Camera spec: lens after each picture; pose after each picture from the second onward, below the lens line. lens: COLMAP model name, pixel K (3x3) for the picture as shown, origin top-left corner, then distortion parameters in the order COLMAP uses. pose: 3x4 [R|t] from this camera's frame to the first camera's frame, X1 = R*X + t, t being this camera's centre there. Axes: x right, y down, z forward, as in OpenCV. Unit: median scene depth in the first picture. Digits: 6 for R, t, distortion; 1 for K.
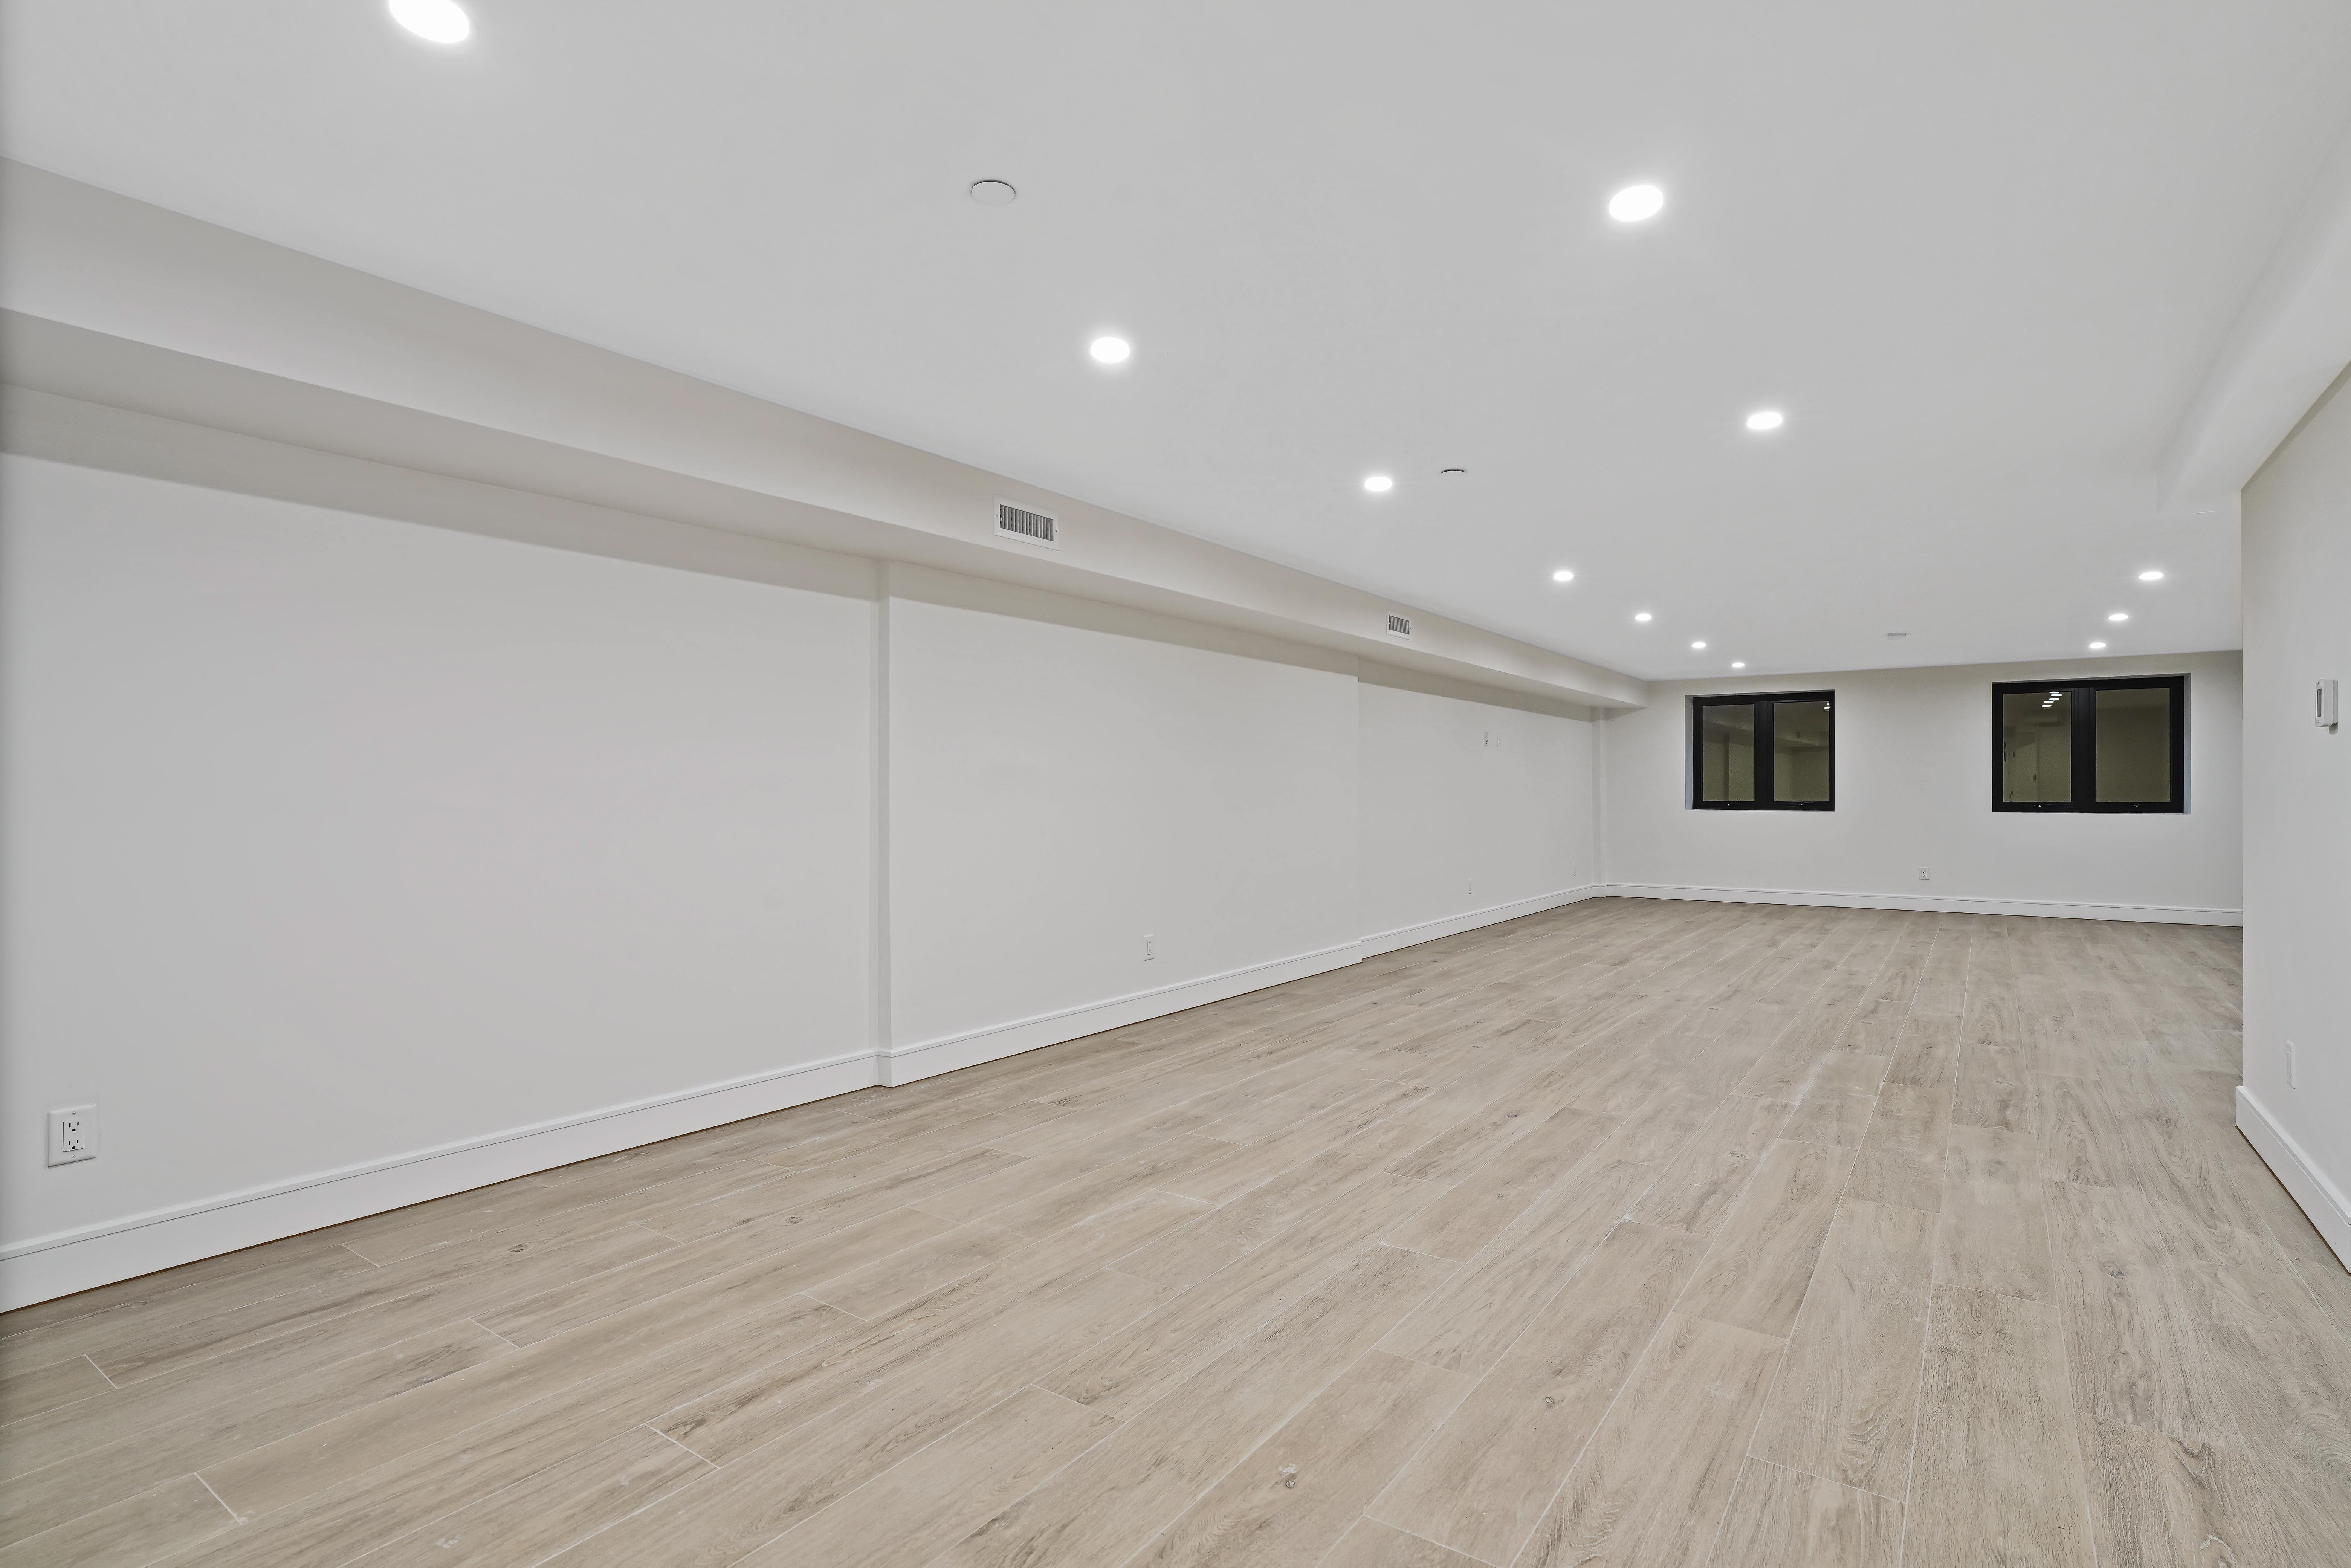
lens RADIAL K [[1136.5, 0, 1198.9], [0, 1136.5, 797.6], [0, 0, 1]] dist [-0.048656, 0.026483]
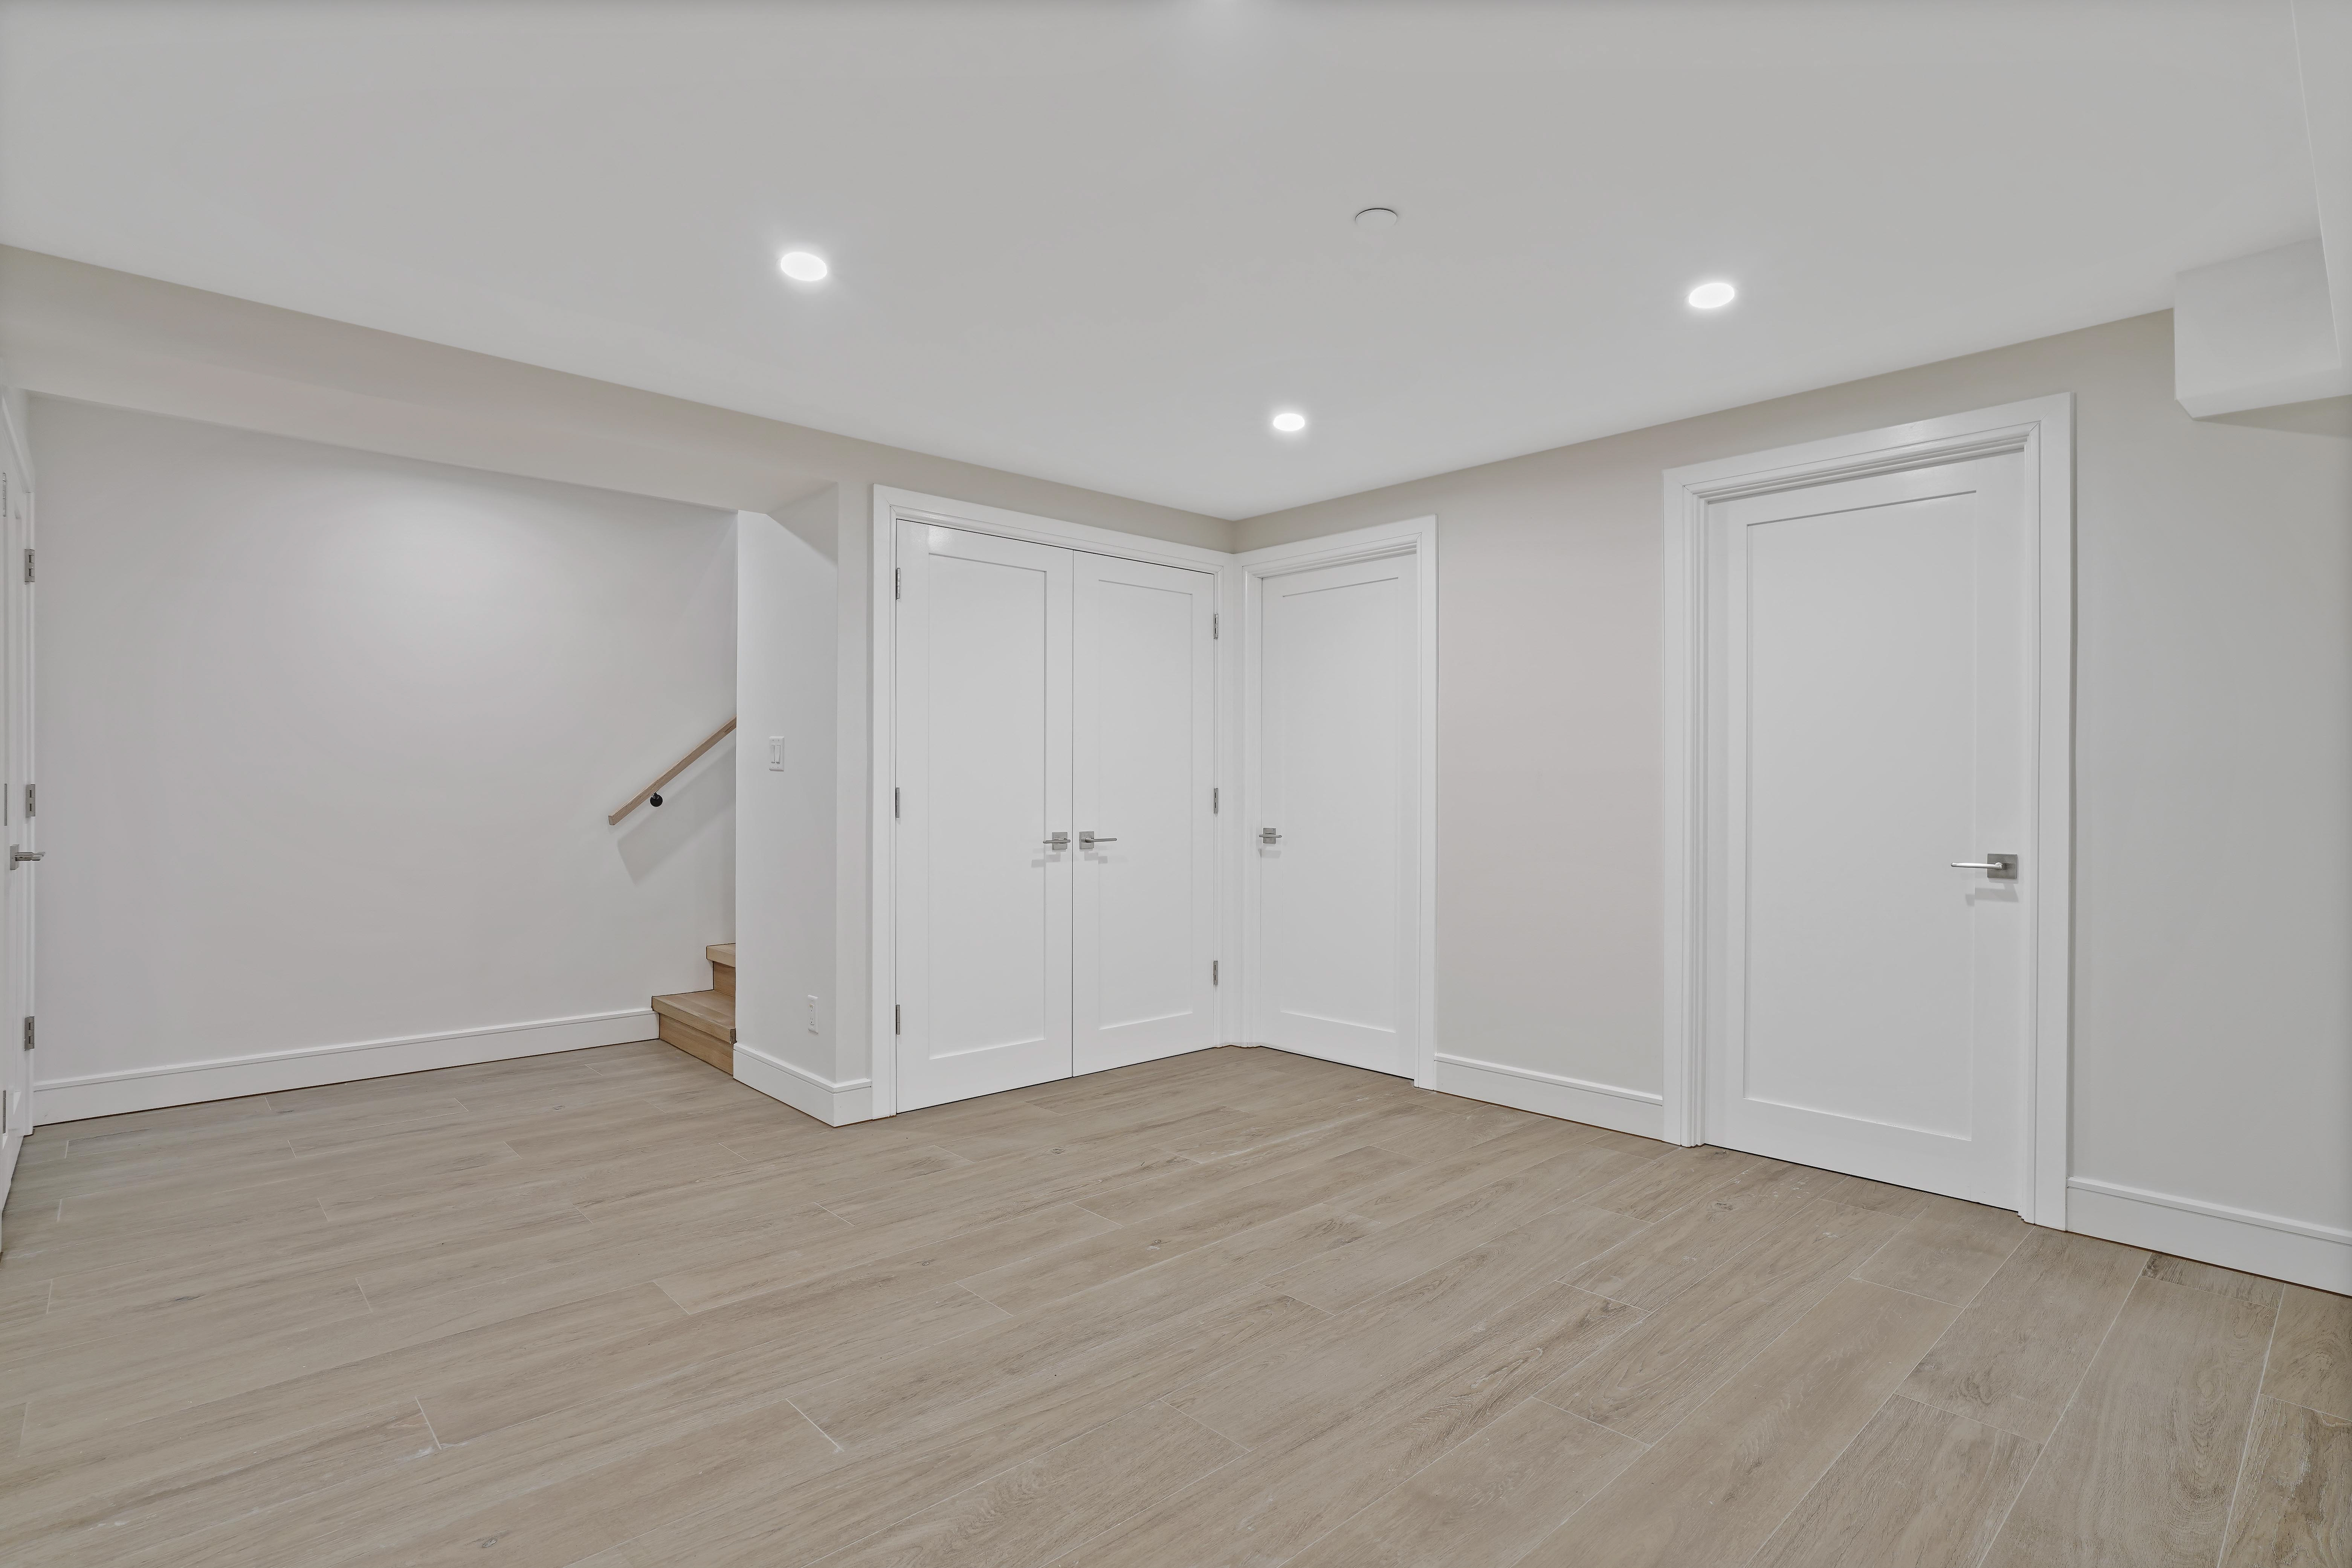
lens RADIAL K [[1176.6, 0, 1176.0], [0, 1176.6, 784.0], [0, 0, 1]] dist [-0.060507, 0.028779]
pose [[-0.974672, -0.001243, 0.223637, -0.224066], [-0.001438, 0.999999, -0.000711, -0.007277], [-0.223636, -0.001015, -0.974672, 1.912110]]
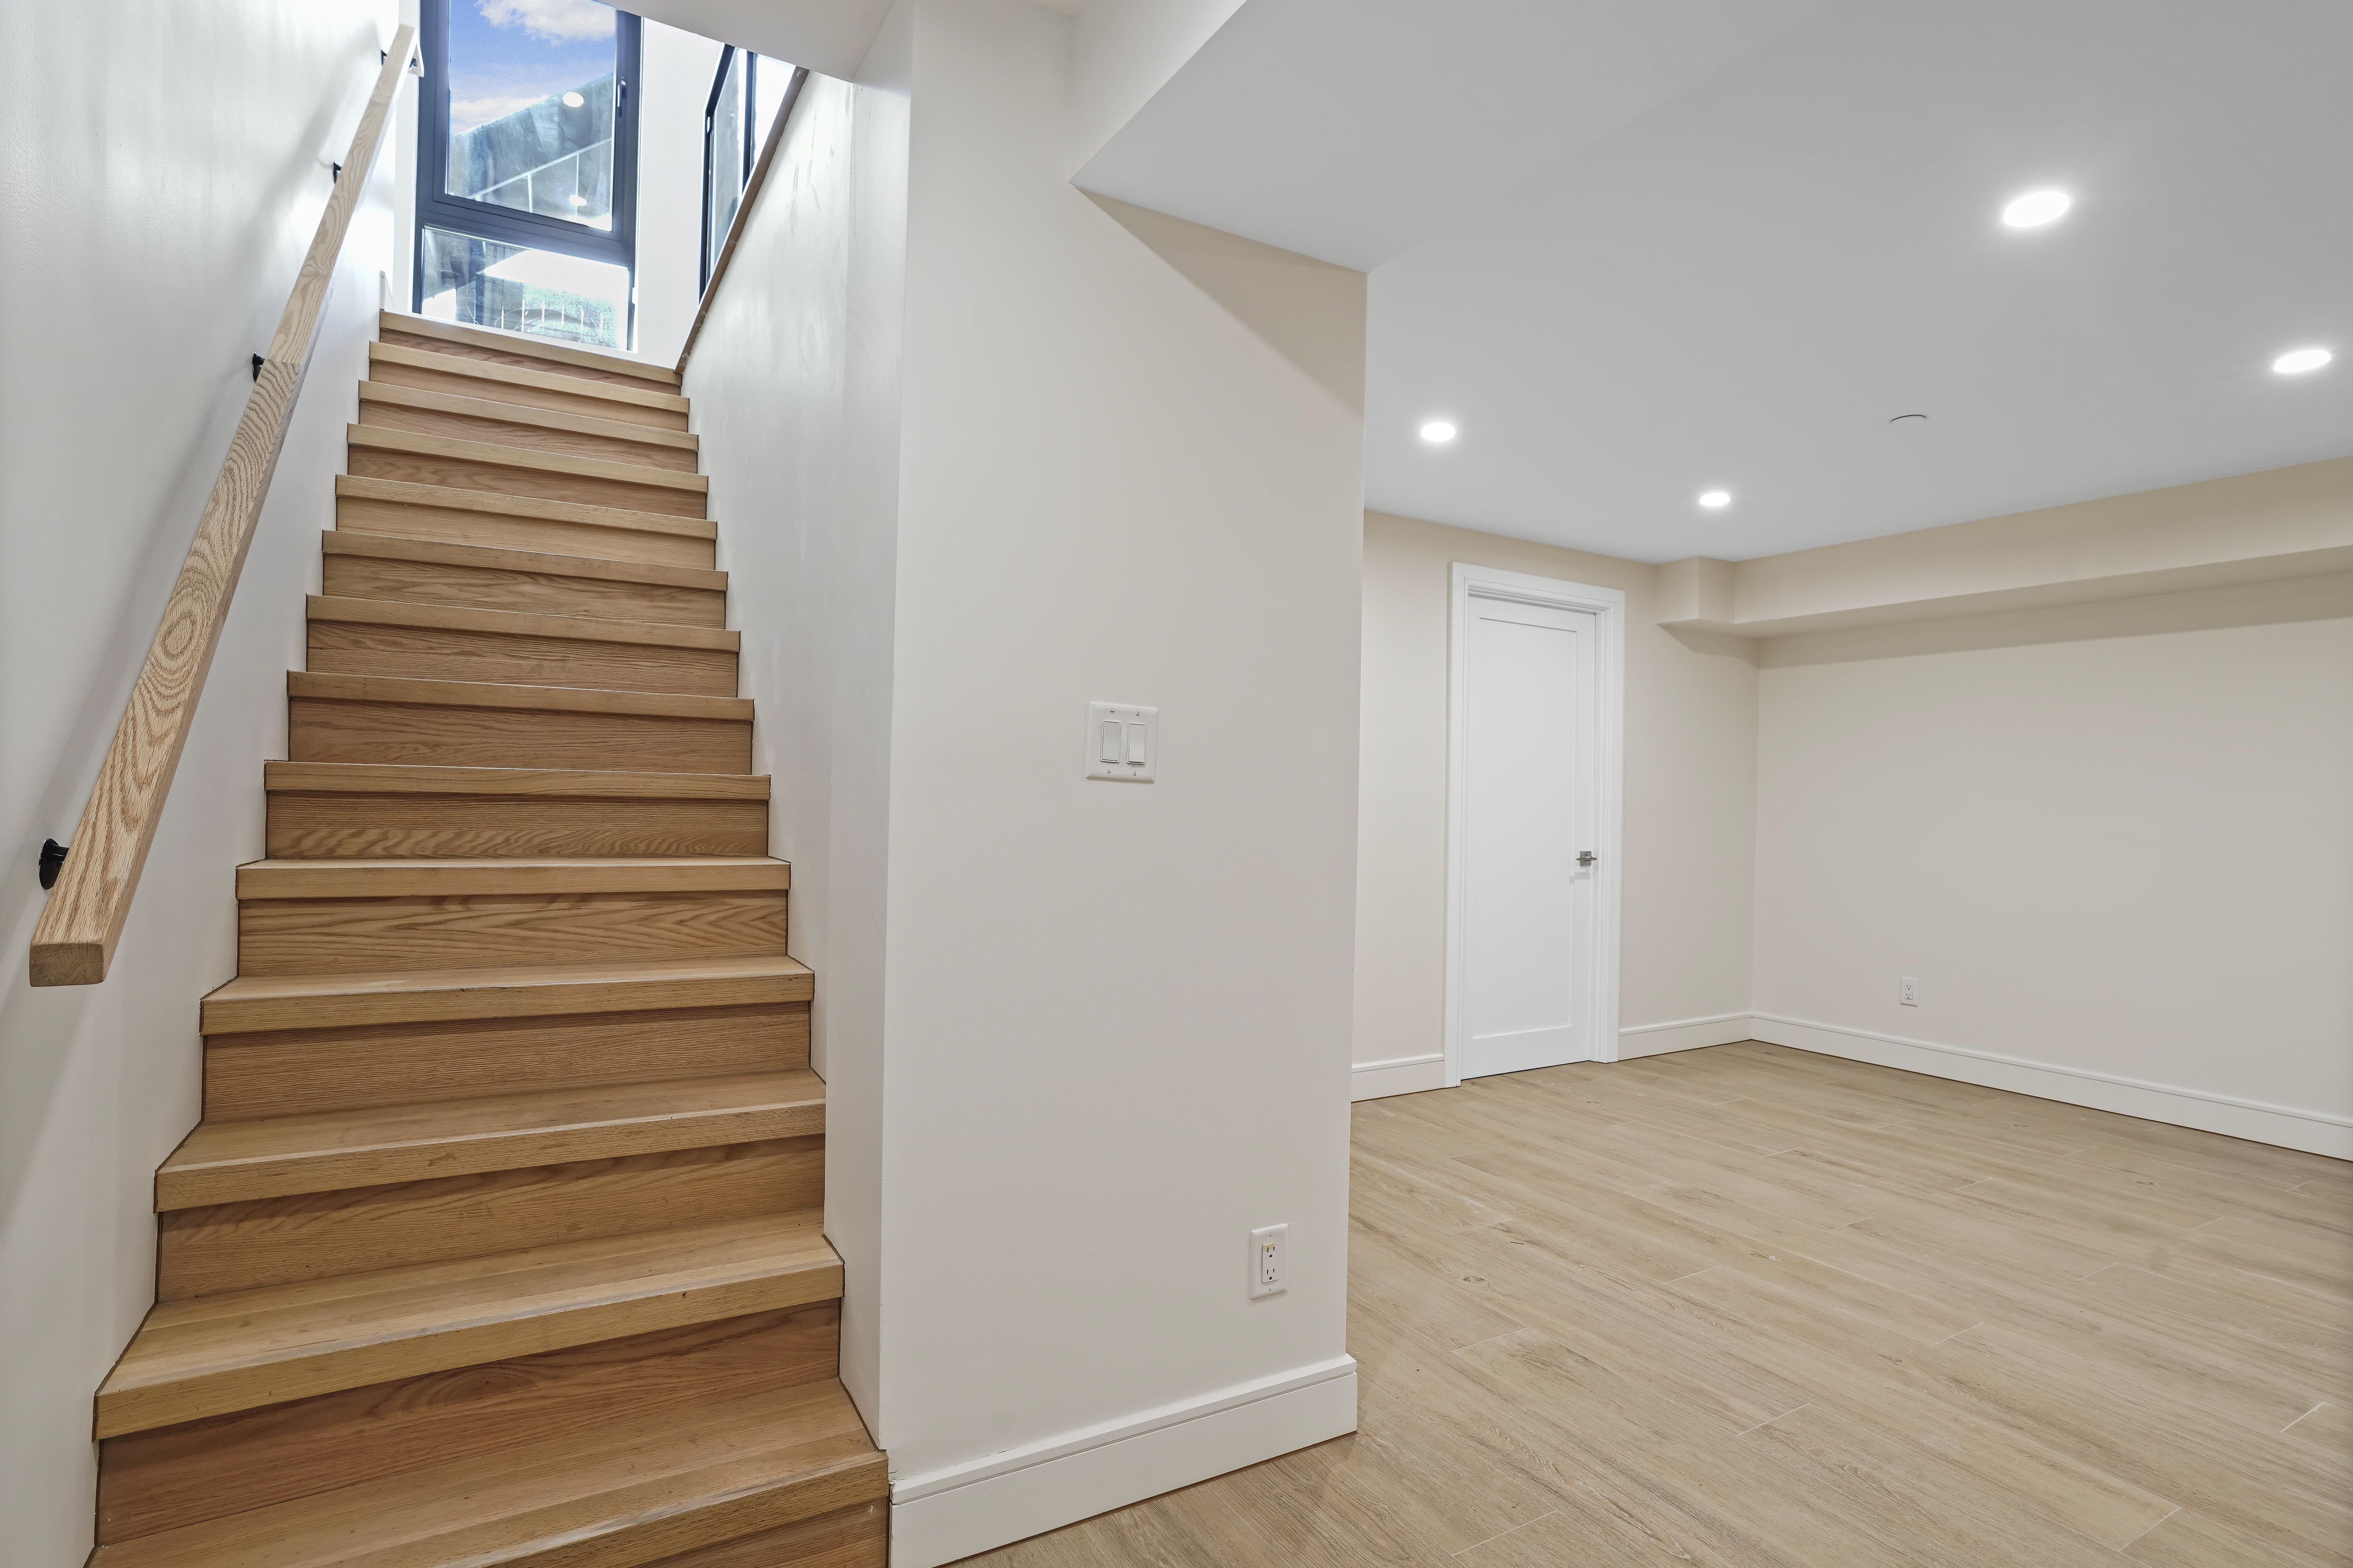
lens RADIAL K [[1177.2, 0, 1176.5], [0, 1177.2, 784.0], [0, 0, 1]] dist [-0.060507, 0.028779]
pose [[-0.425385, -0.017840, -0.904837, 1.450589], [-0.019482, 0.999755, -0.010553, -0.018740], [0.904803, 0.013139, -0.425628, 0.708564]]
